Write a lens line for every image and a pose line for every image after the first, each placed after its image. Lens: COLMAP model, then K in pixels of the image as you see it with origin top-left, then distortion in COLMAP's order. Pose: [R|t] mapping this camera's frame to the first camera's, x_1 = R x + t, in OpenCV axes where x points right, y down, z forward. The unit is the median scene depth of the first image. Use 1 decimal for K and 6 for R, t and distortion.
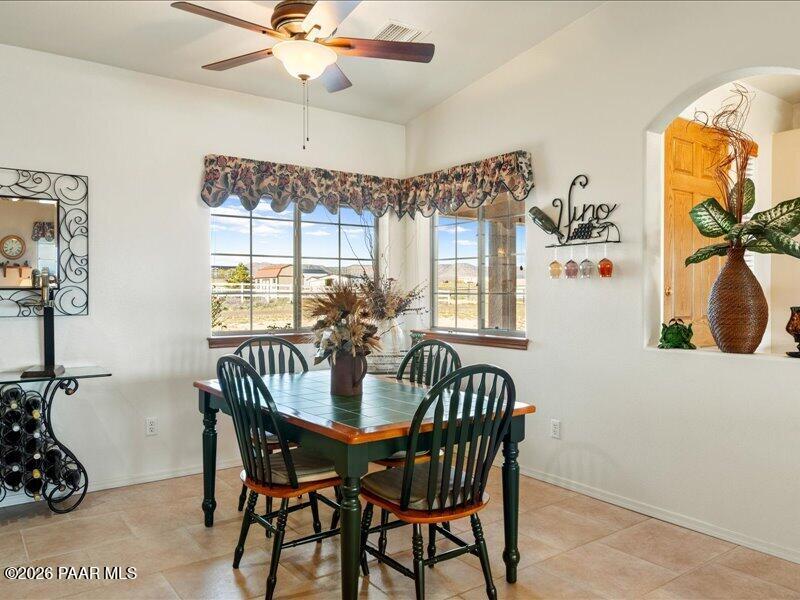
lens RADIAL K [[602.5, 0, 401.8], [0, 602.5, 298.5], [0, 0, 1]] dist [-0.002930, -0.004897]
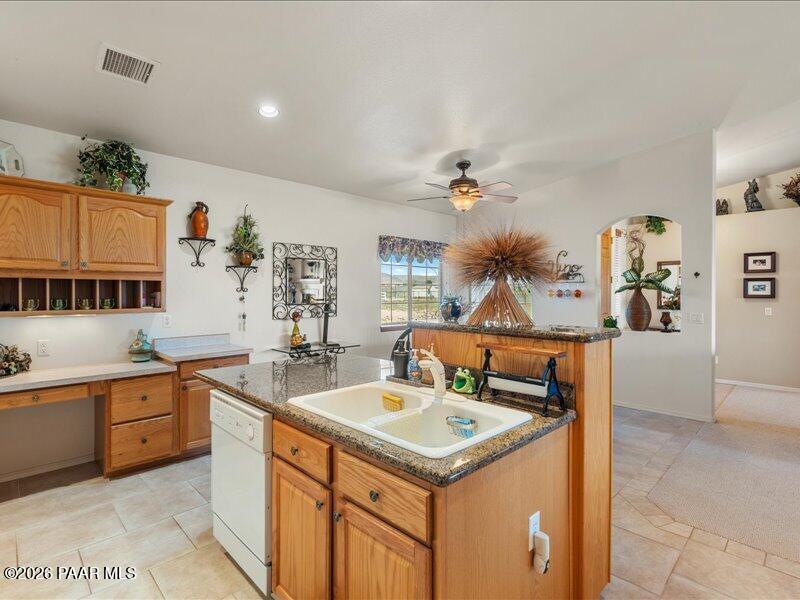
lens RADIAL K [[400.4, 0, 402.3], [0, 400.4, 296.8], [0, 0, 1]] dist [-0.004282, 0.001117]
pose [[0.989326, -0.001640, 0.145707, -0.499815], [0.001518, 0.999998, 0.000944, -0.039467], [-0.145708, -0.000712, 0.989327, -0.361640]]
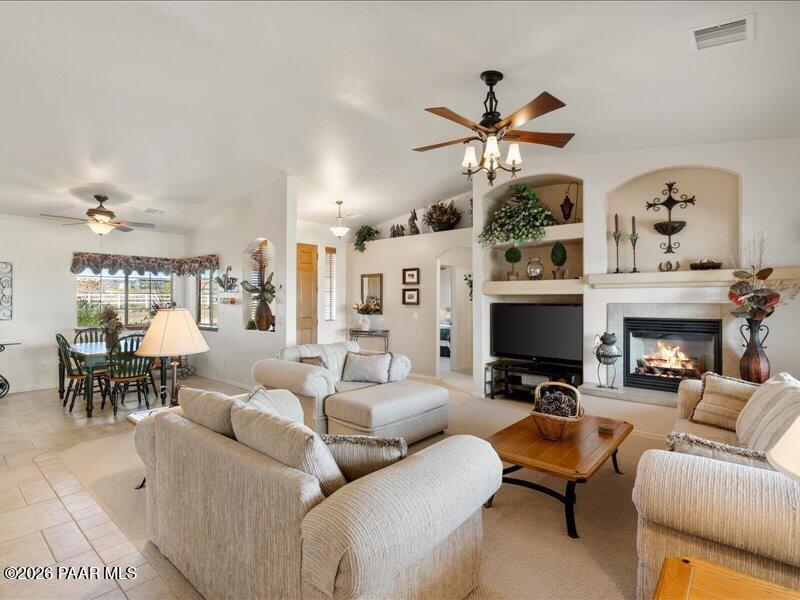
lens RADIAL K [[400.4, 0, 397.2], [0, 400.4, 296.9], [0, 0, 1]] dist [-0.004282, 0.001117]
pose [[0.973420, 0.002363, 0.229017, 0.620762], [0.001264, 0.999876, -0.015687, -0.038183], [-0.229026, 0.015560, 0.973296, -0.919400]]
